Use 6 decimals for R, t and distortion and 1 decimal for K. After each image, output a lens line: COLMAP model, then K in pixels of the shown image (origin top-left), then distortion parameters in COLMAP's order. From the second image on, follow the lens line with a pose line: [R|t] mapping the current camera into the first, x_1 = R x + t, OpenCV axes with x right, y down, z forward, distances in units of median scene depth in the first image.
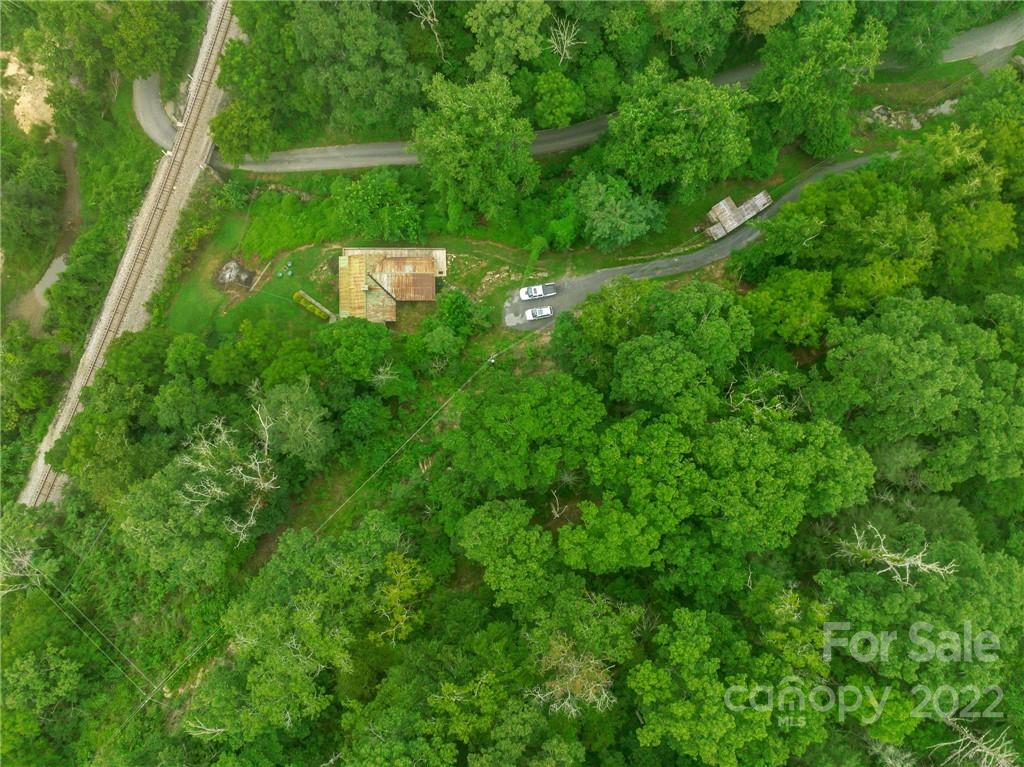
lens RADIAL K [[728.4, 0, 512.0], [0, 728.4, 383.5], [0, 0, 1]] dist [-0.033856, 0.002315]
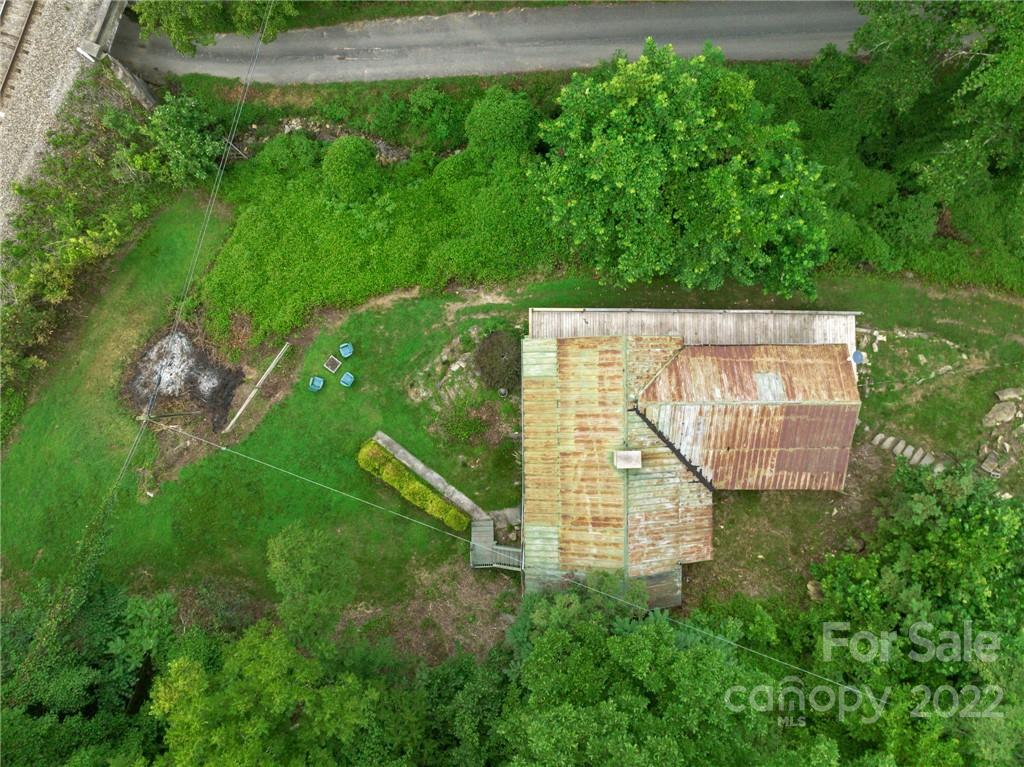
lens RADIAL K [[728.4, 0, 512.0], [0, 728.4, 383.5], [0, 0, 1]] dist [-0.033856, 0.002315]
pose [[0.999883, 0.010110, -0.011521, -0.228598], [-0.010220, 0.999902, -0.009520, -0.147531], [0.011423, 0.009637, 0.999888, 0.675868]]
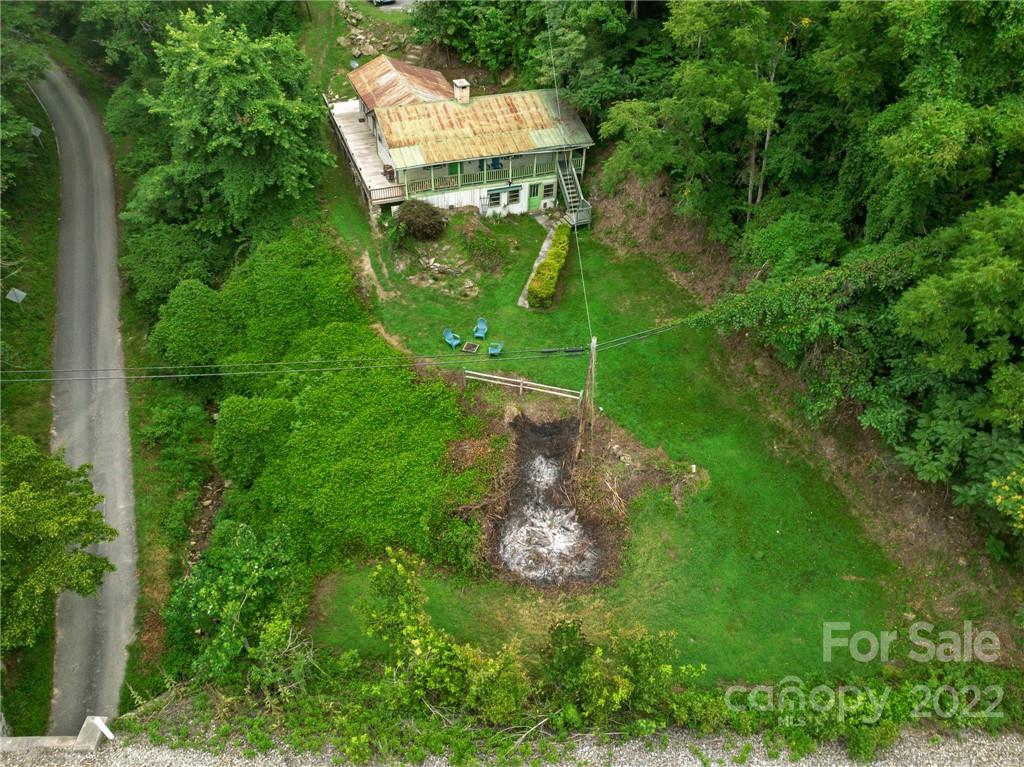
lens RADIAL K [[728.4, 0, 512.0], [0, 728.4, 383.5], [0, 0, 1]] dist [-0.033856, 0.002315]
pose [[-0.347408, -0.639115, 0.686177, -0.542315], [0.937099, -0.210120, 0.278739, -0.231944], [-0.033967, 0.739852, 0.671912, 0.801434]]
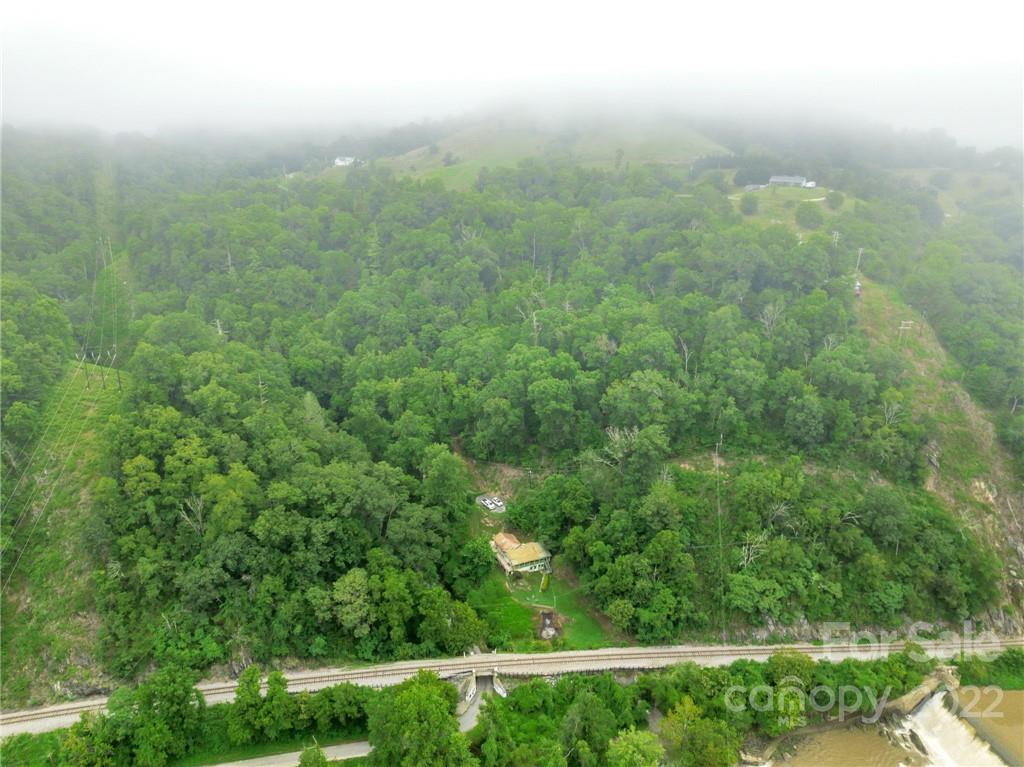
lens RADIAL K [[728.4, 0, 512.0], [0, 728.4, 383.5], [0, 0, 1]] dist [-0.033856, 0.002315]
pose [[-0.418460, -0.325903, 0.847749, -1.531589], [0.907853, -0.123028, 0.400832, -0.799937], [-0.026335, 0.937364, 0.347354, -0.033963]]
